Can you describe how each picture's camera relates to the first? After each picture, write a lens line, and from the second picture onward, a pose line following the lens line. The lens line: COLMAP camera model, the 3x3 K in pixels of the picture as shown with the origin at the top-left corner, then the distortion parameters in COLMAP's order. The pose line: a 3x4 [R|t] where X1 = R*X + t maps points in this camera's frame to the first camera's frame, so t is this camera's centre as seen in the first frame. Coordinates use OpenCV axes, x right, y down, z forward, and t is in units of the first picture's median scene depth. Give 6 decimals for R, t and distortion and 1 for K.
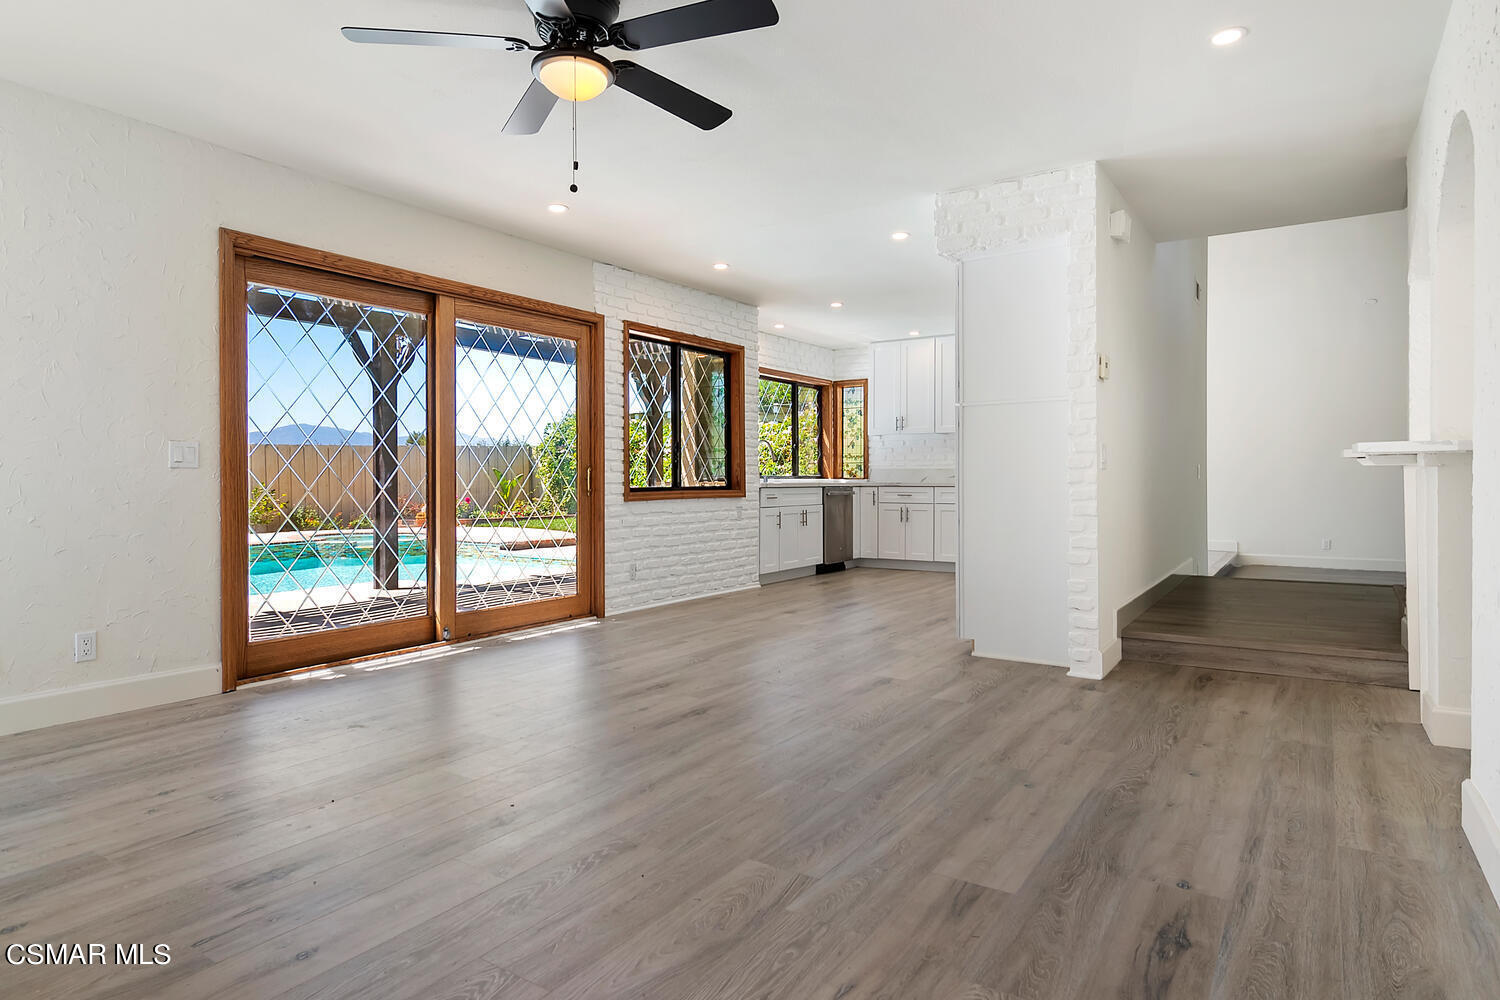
lens RADIAL K [[868.3, 0, 743.5], [0, 868.3, 513.6], [0, 0, 1]] dist [0.020175, 0.001859]
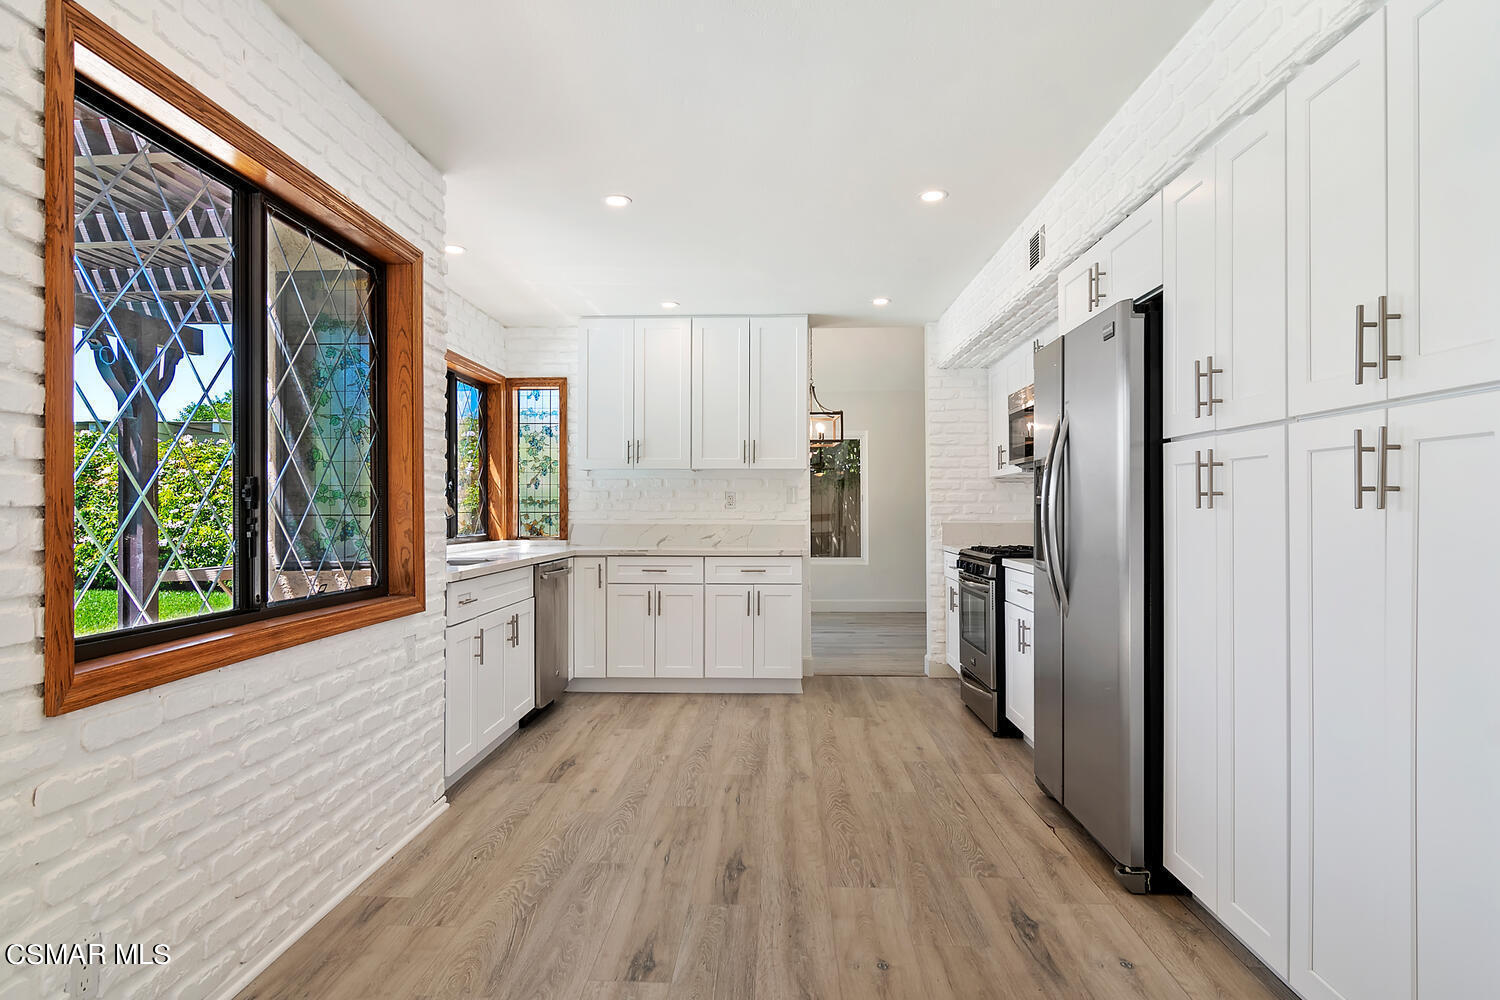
lens RADIAL K [[868.3, 0, 743.5], [0, 868.3, 513.6], [0, 0, 1]] dist [0.020175, 0.001859]
pose [[0.868889, 0.001533, 0.495004, -0.057759], [0.017224, 0.999296, -0.033329, -0.039119], [-0.494707, 0.037485, 0.868251, 0.443523]]
